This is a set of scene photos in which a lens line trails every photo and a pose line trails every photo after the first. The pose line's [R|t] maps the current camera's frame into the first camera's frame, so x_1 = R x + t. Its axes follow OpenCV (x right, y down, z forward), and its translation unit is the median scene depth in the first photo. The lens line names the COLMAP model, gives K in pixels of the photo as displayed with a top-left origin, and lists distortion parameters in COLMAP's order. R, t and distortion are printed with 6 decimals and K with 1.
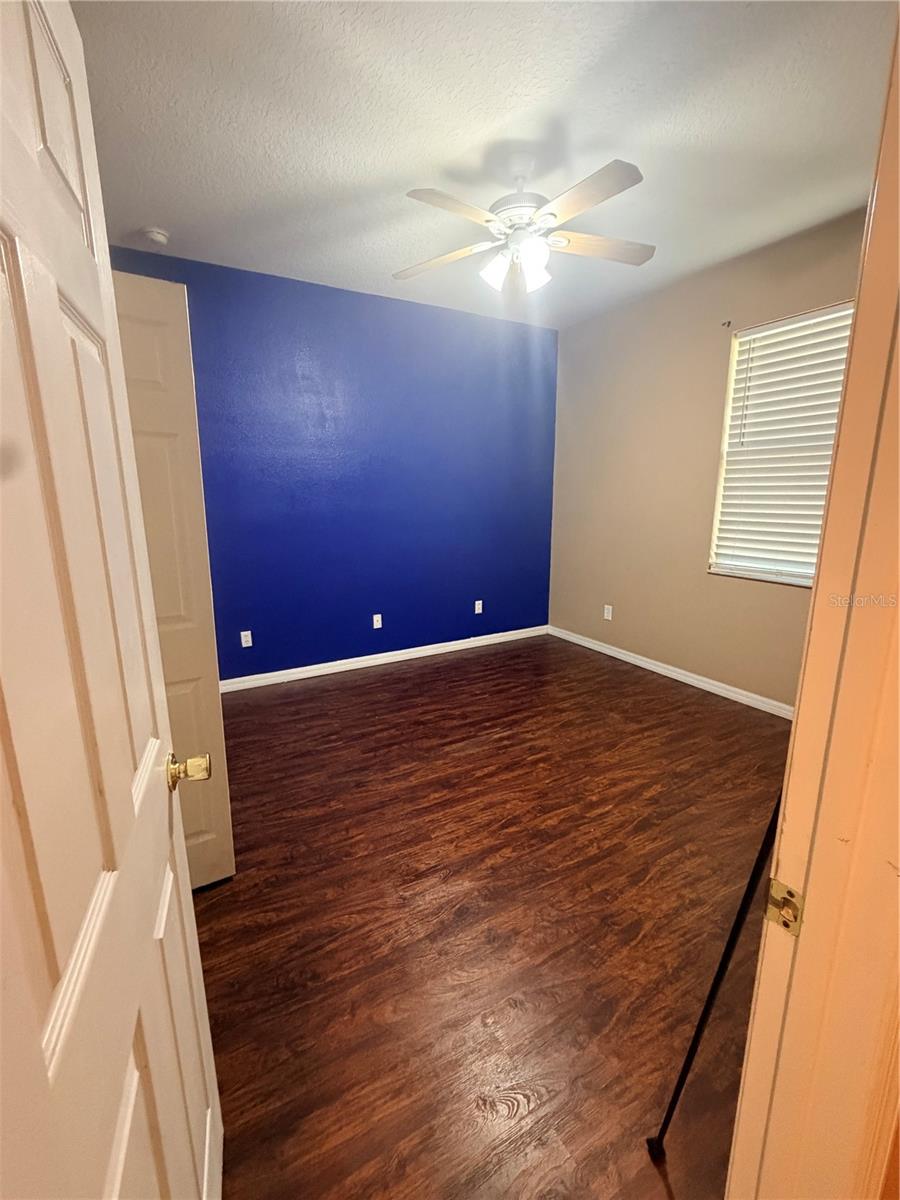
lens RADIAL K [[516.4, 0, 450.0], [0, 516.4, 600.0], [0, 0, 1]] dist [0.002399, 0.000219]
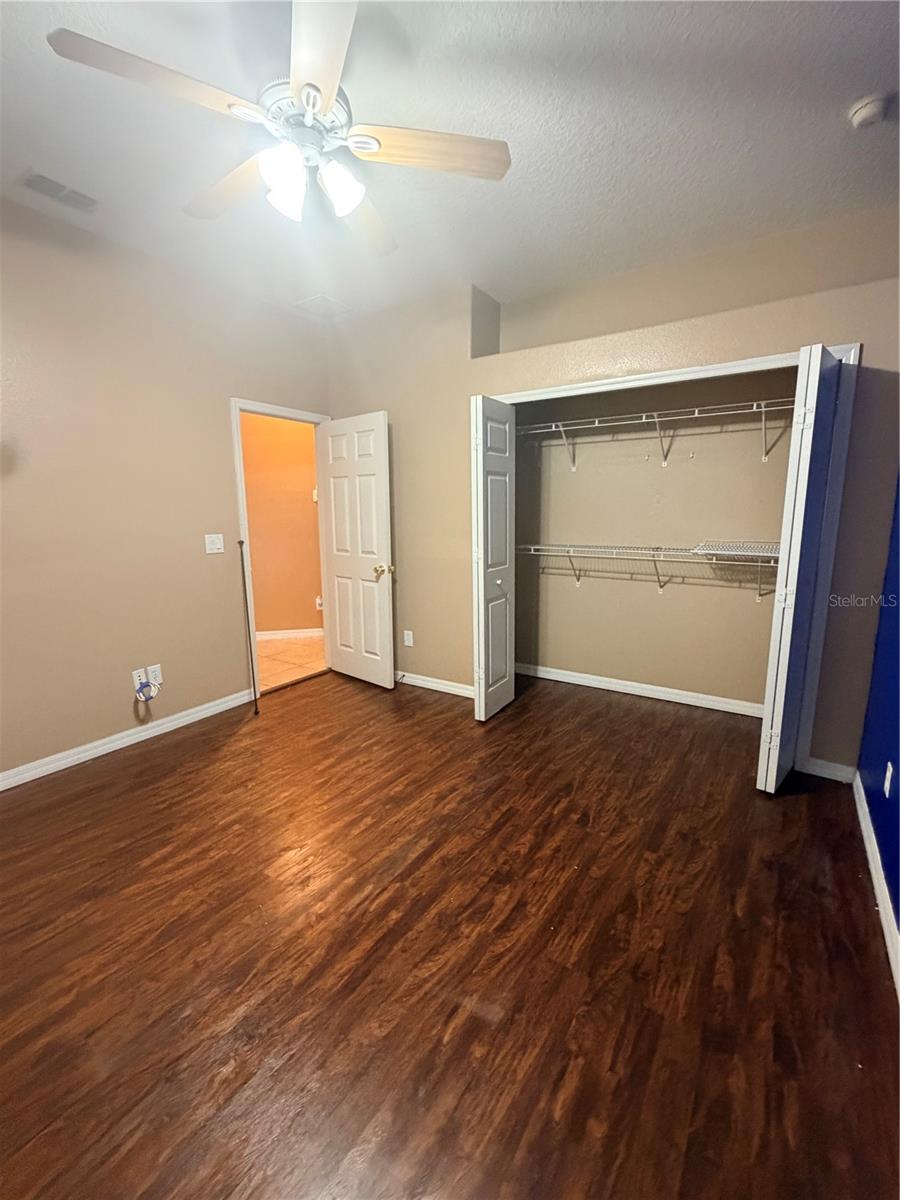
lens RADIAL K [[516.4, 0, 450.0], [0, 516.4, 600.0], [0, 0, 1]] dist [0.002399, 0.000219]
pose [[-0.895067, 0.085903, -0.437580, 0.252297], [-0.083477, 0.931647, 0.353647, -0.295286], [0.438049, 0.353065, -0.826715, 1.480065]]
